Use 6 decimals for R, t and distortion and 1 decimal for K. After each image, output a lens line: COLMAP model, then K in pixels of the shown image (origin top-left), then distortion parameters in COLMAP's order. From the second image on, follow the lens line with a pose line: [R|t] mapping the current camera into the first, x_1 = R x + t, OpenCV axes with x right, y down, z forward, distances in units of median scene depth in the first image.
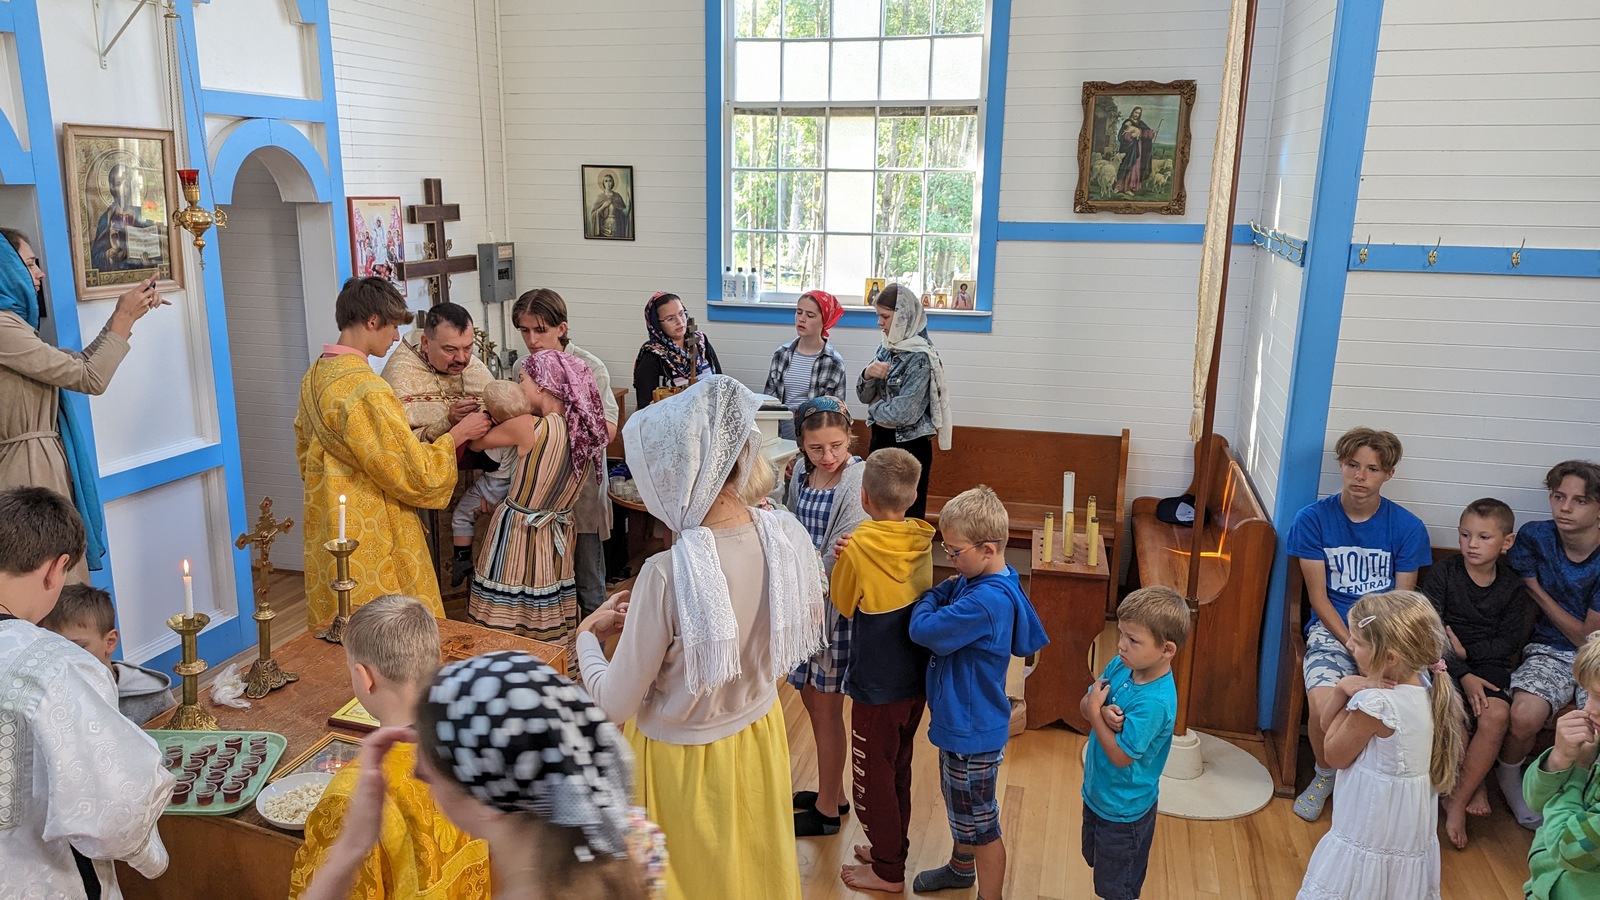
lens RADIAL K [[1151.5, 0, 803.9], [0, 1151.5, 457.3], [0, 0, 1]] dist [0.047473, -0.005039]
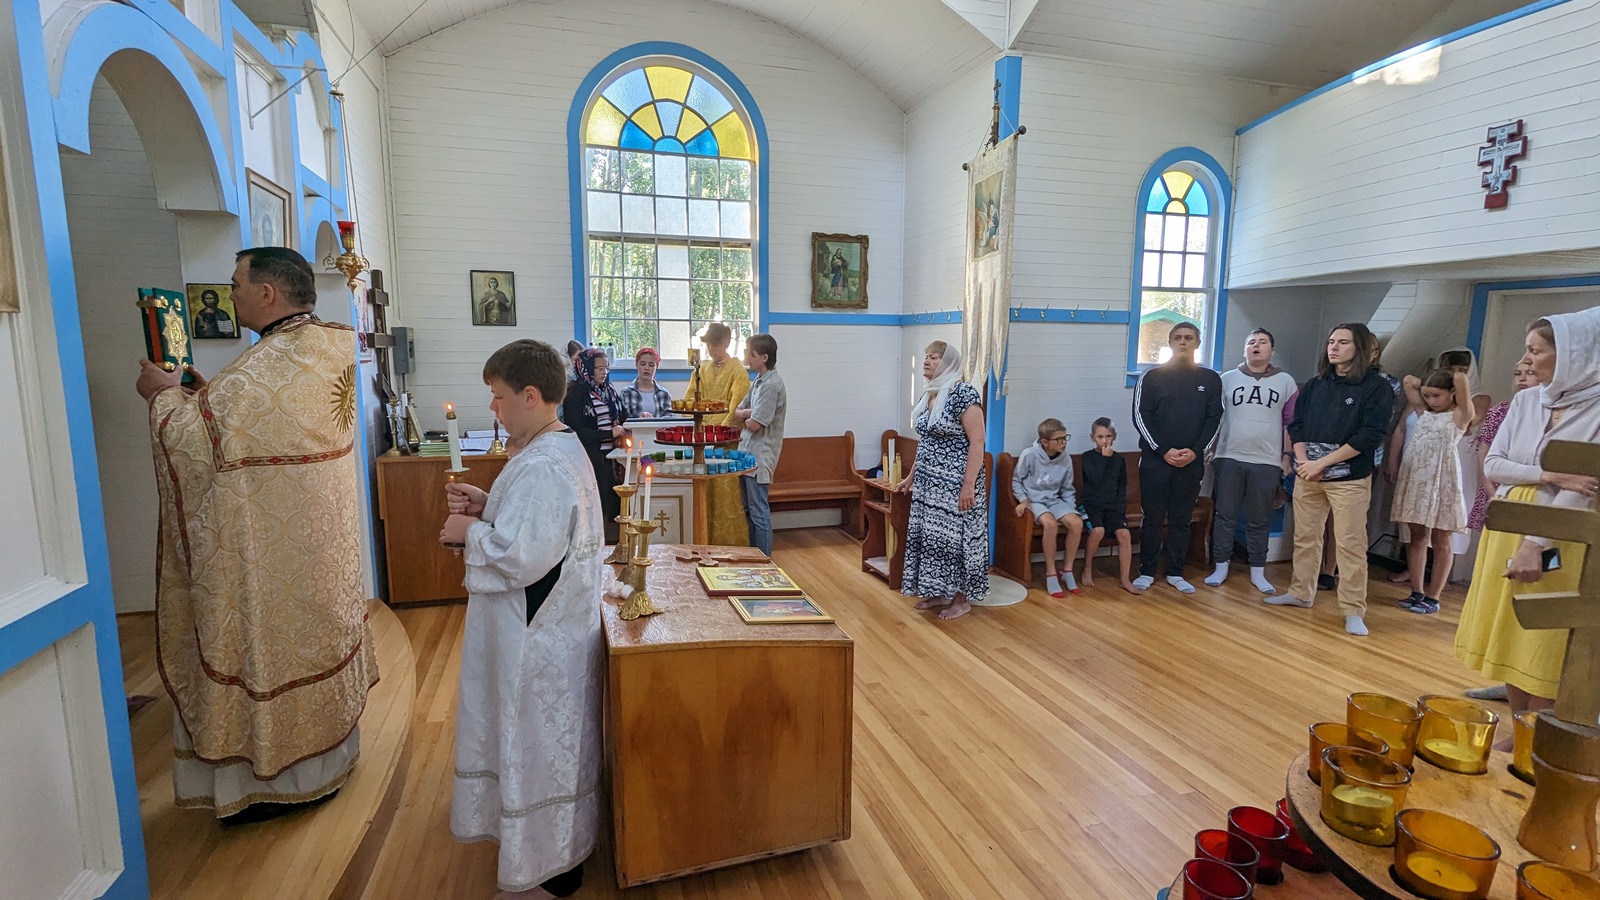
lens RADIAL K [[746.1, 0, 807.4], [0, 746.1, 446.3], [0, 0, 1]] dist [-0.008506, 0.001565]
pose [[0.833338, -0.079426, 0.547028, -0.388803], [0.134680, 0.988974, -0.061576, 0.058776], [-0.536106, 0.124987, 0.834846, 0.110452]]
